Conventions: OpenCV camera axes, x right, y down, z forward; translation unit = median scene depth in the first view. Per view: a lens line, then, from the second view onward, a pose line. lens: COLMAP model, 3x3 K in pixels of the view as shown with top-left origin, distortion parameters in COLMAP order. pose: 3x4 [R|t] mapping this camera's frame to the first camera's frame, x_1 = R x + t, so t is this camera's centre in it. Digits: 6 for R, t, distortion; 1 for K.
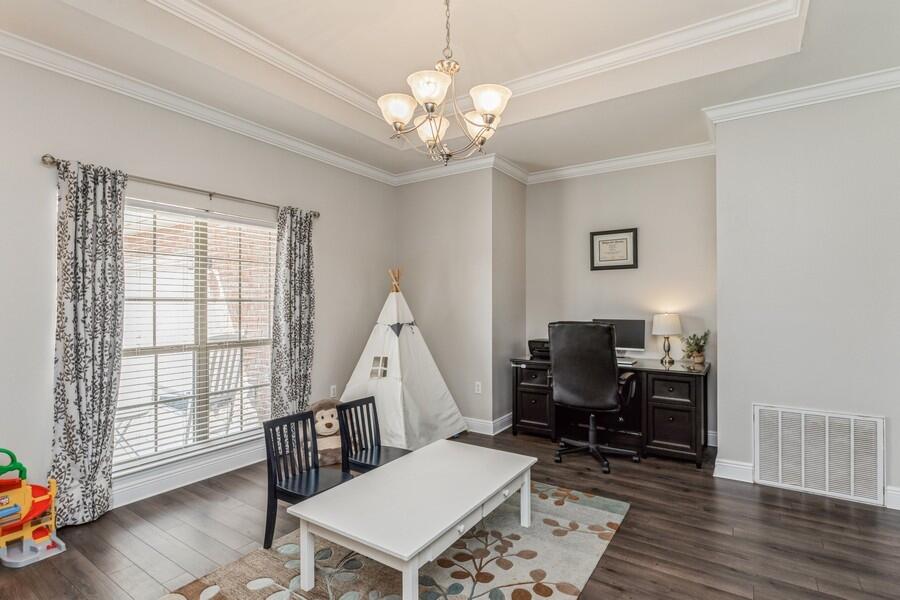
lens RADIAL K [[442.5, 0, 450.0], [0, 442.5, 300.0], [0, 0, 1]] dist [-0.005320, -0.000344]
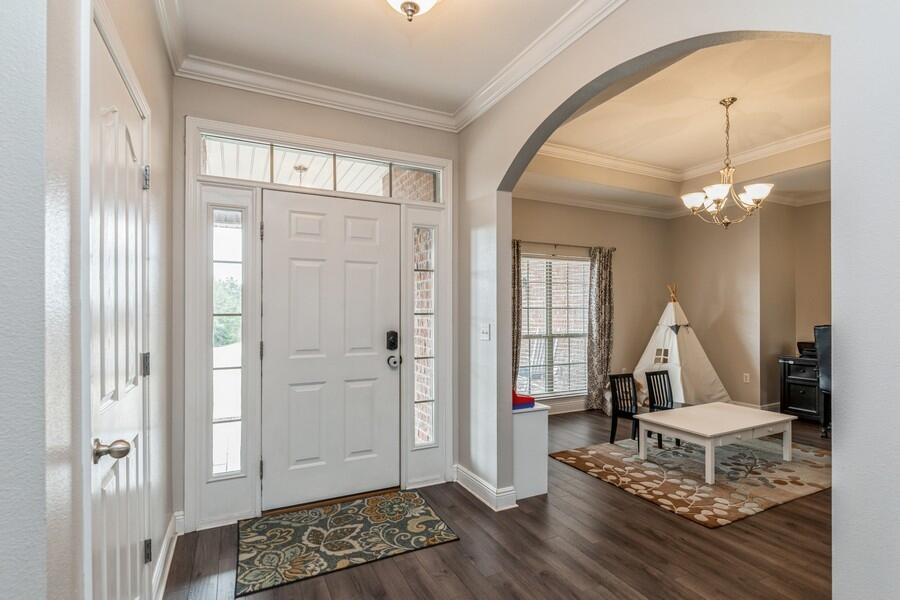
lens RADIAL K [[440.6, 0, 451.2], [0, 440.6, 308.2], [0, 0, 1]] dist [-0.004021, -0.000766]
pose [[0.868727, -0.001500, -0.495289, -0.053592], [0.003410, 0.999990, 0.002953, -0.005933], [0.495280, -0.004254, 0.868723, -0.578407]]
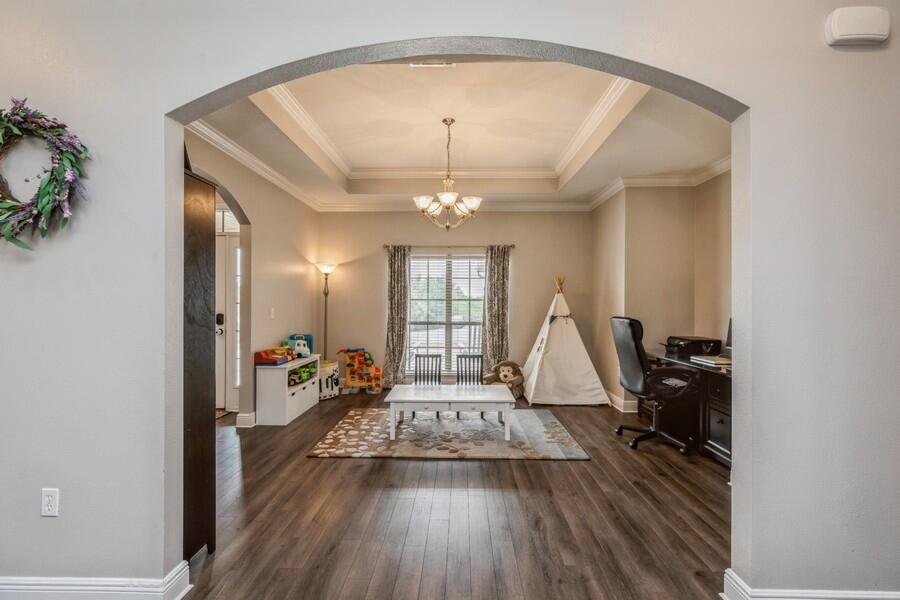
lens RADIAL K [[405.0, 0, 451.3], [0, 405.0, 302.9], [0, 0, 1]] dist [0.004127, 0.000887]
pose [[0.535542, 0.002236, -0.844506, 0.899664], [0.004482, 0.999975, 0.005490, 0.003210], [0.844497, -0.006725, 0.535519, 0.028652]]
